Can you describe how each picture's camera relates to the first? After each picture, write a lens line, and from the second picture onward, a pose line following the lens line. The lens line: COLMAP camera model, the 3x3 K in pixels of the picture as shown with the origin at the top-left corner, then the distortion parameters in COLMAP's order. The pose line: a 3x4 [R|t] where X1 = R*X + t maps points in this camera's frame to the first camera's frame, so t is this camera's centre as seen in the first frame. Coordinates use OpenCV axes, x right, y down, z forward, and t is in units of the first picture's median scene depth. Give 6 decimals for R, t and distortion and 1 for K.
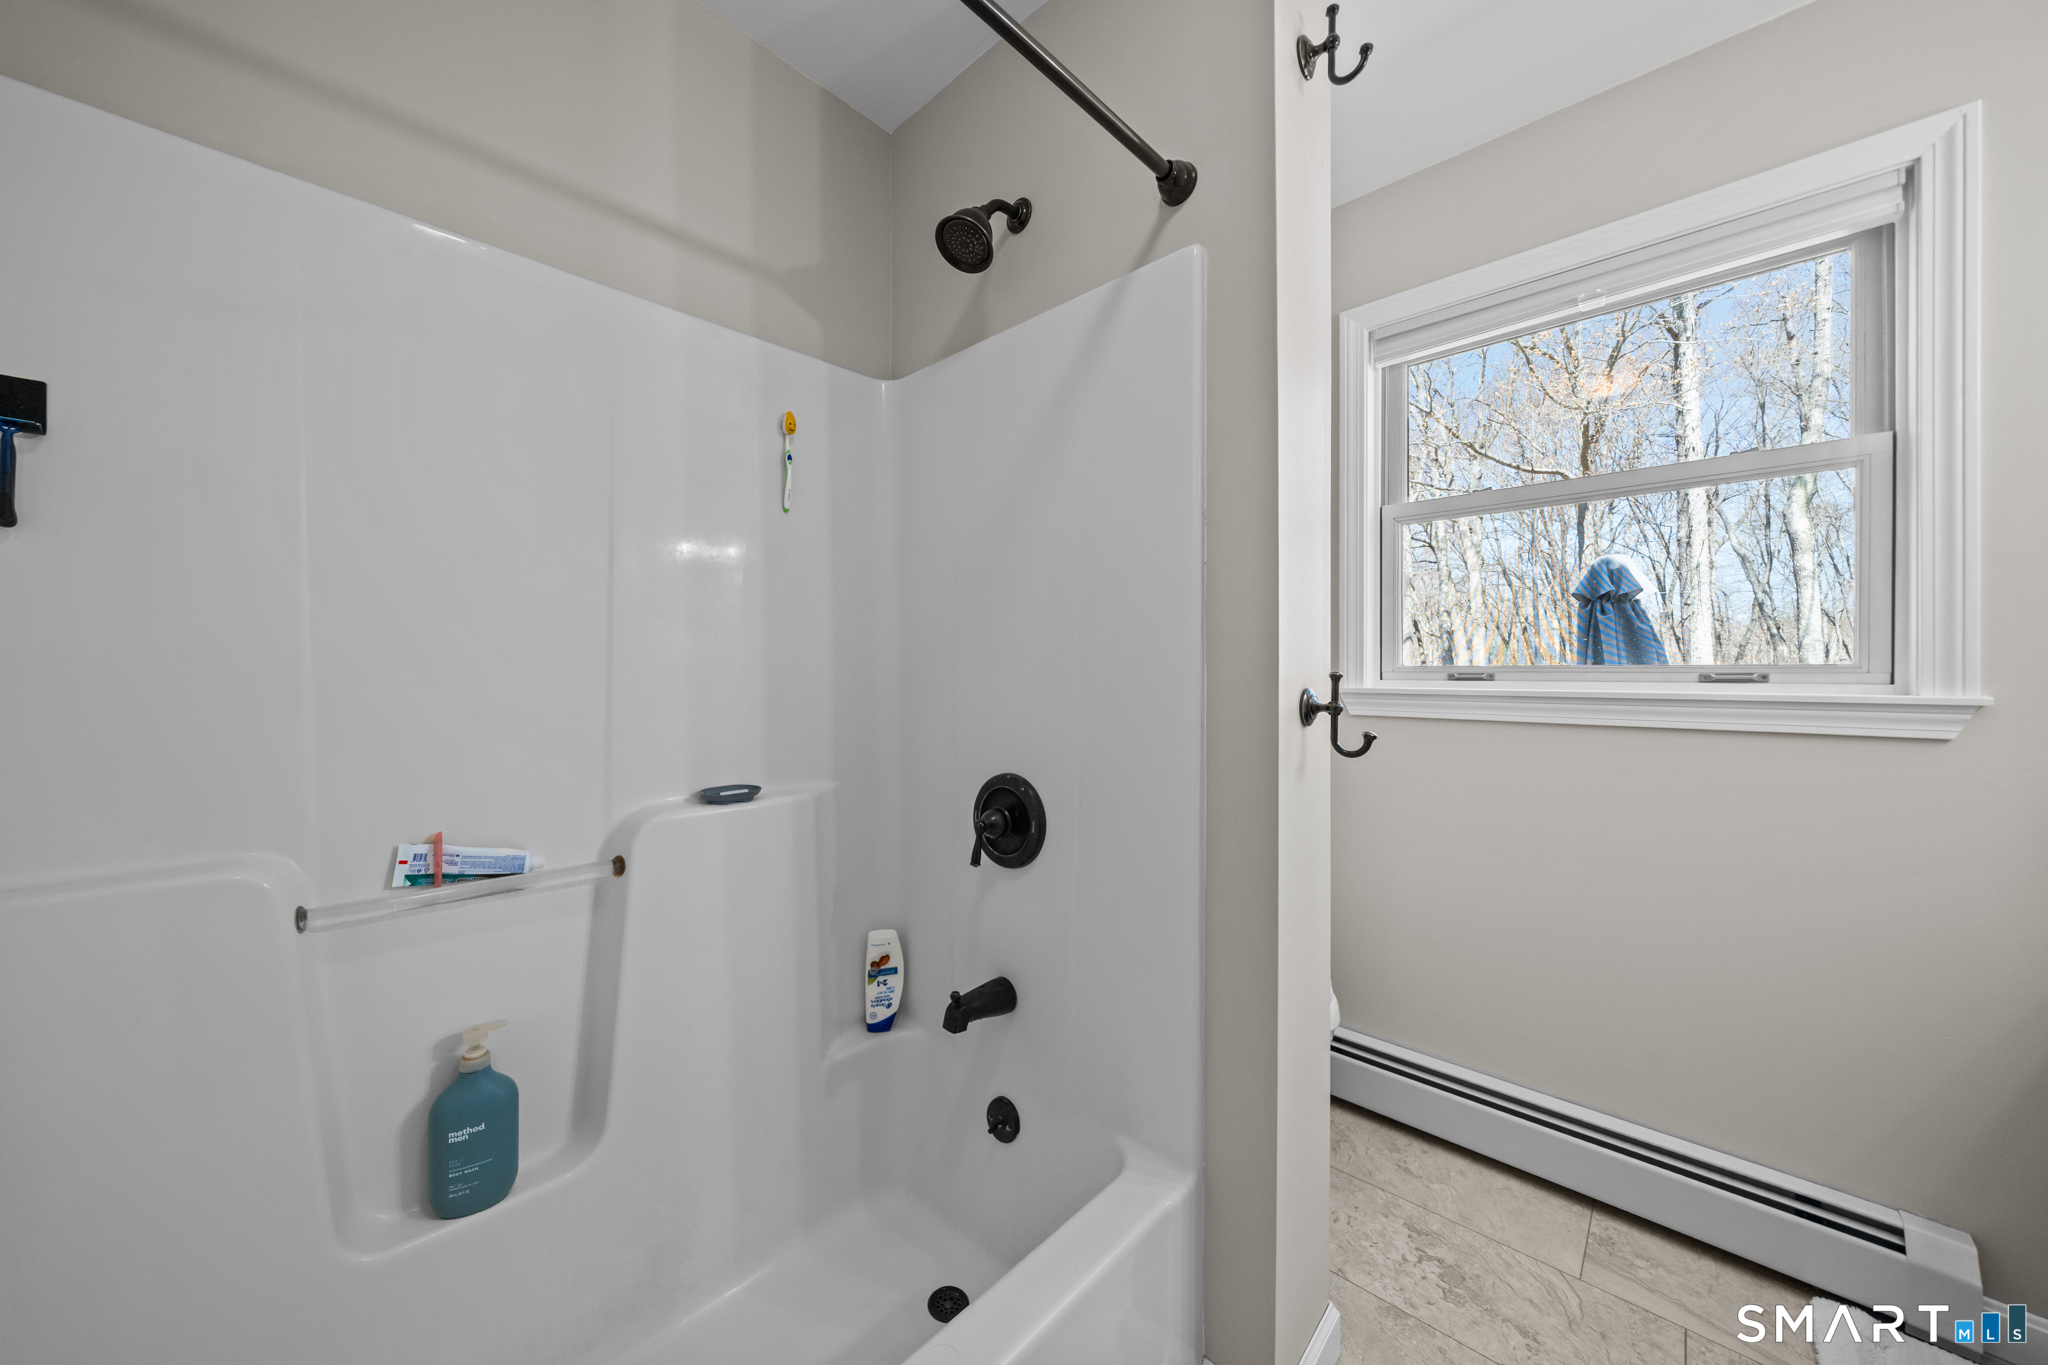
lens RADIAL K [[721.6, 0, 1001.2], [0, 721.6, 684.5], [0, 0, 1]] dist [-0.002197, -0.000181]
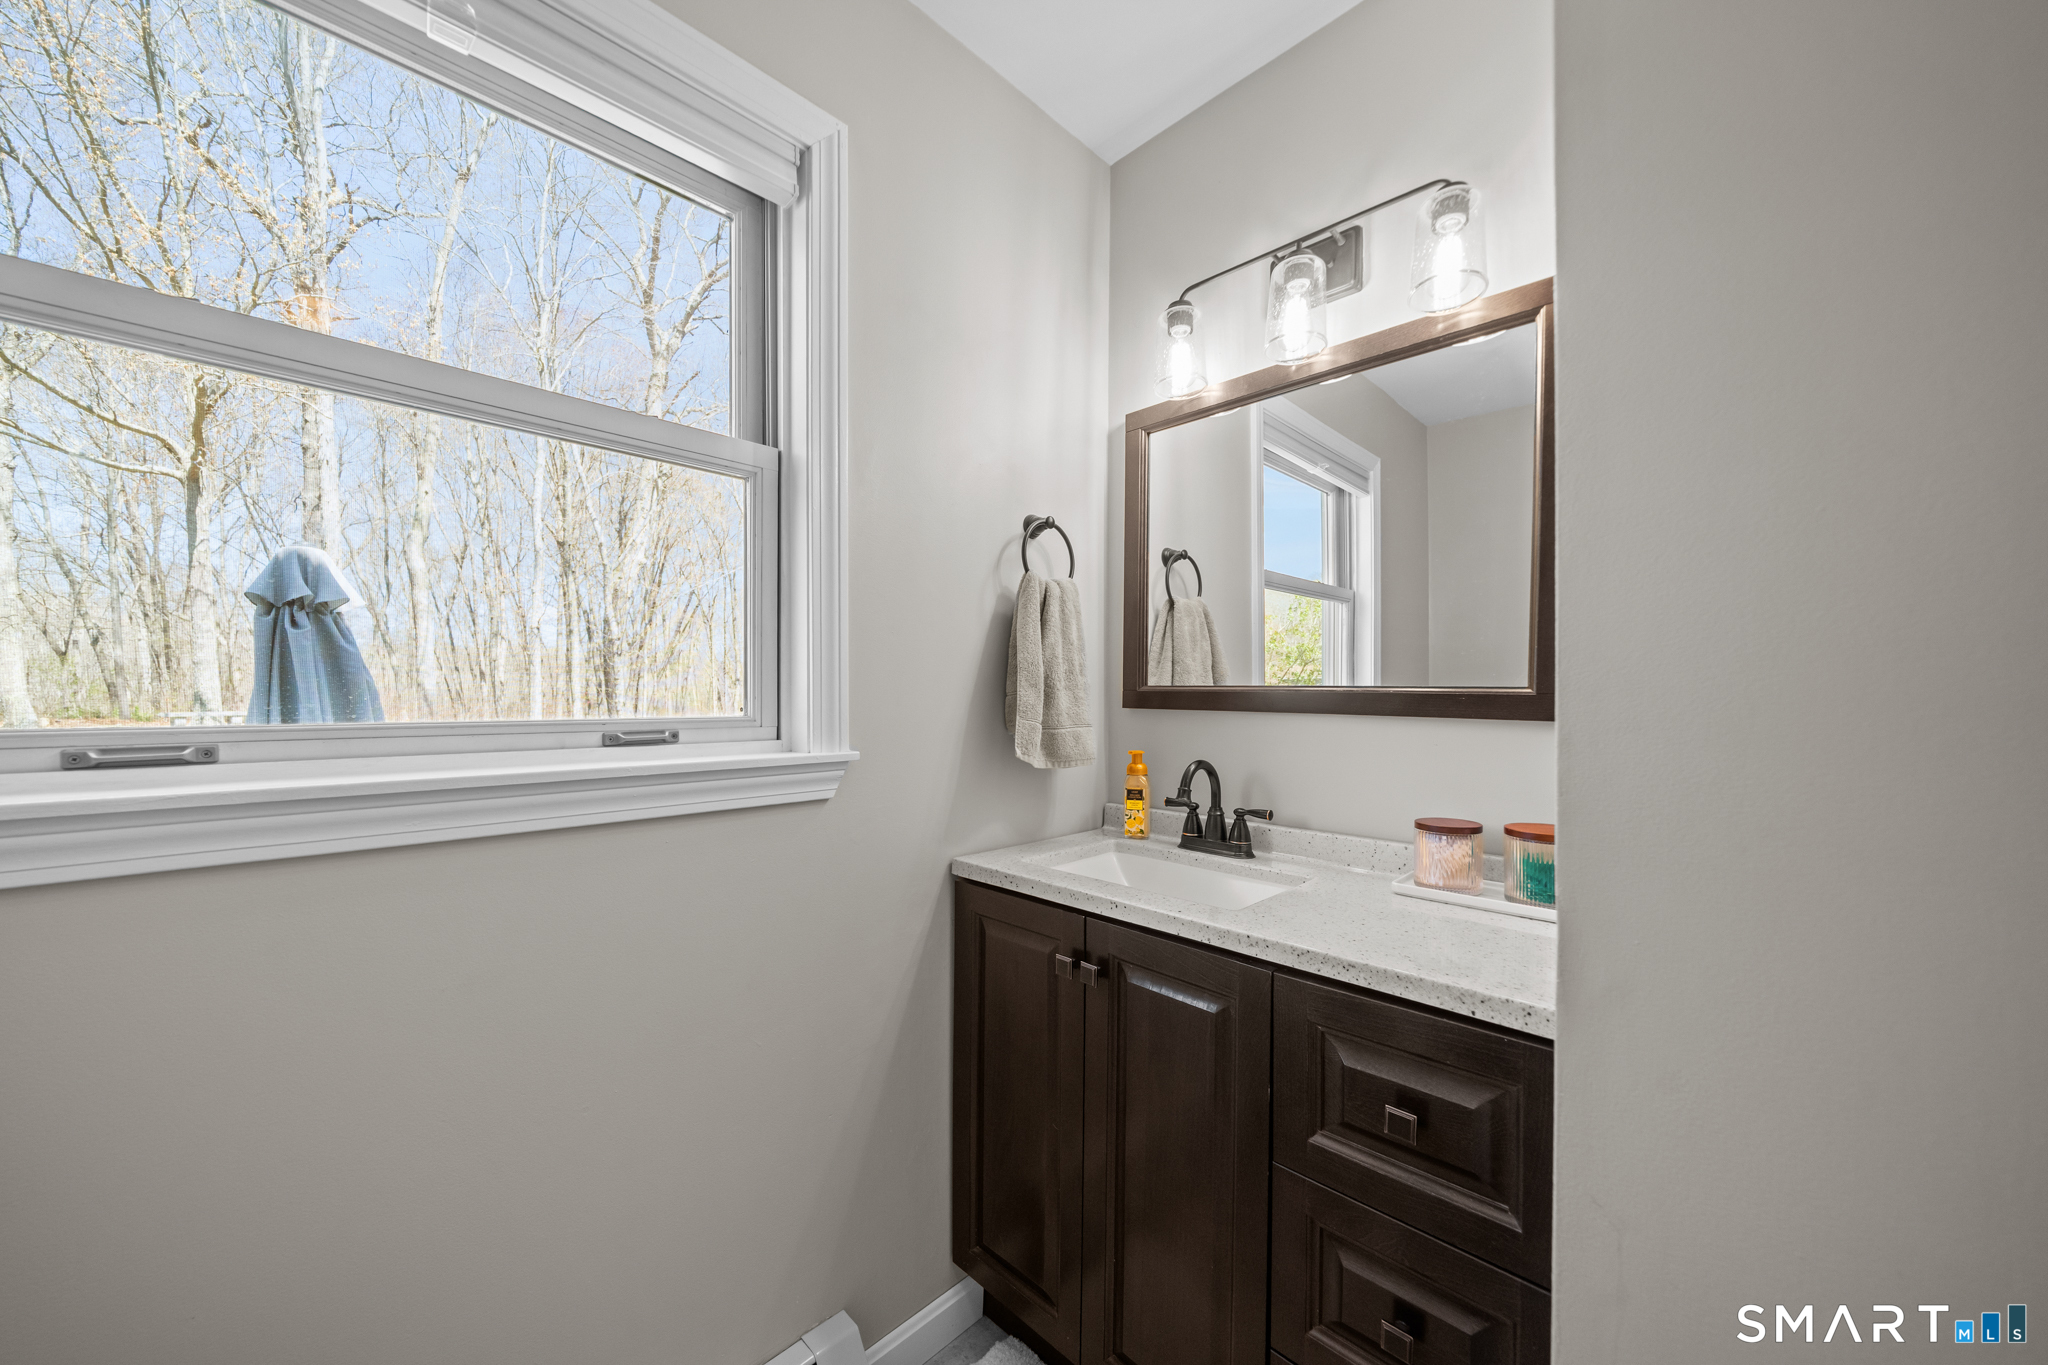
lens RADIAL K [[721.6, 0, 1001.2], [0, 721.6, 684.5], [0, 0, 1]] dist [-0.002197, -0.000181]
pose [[0.036024, 0.012433, 0.999274, 0.152256], [0.017187, 0.999767, -0.013059, -0.020059], [-0.999203, 0.017645, 0.035802, 0.278172]]
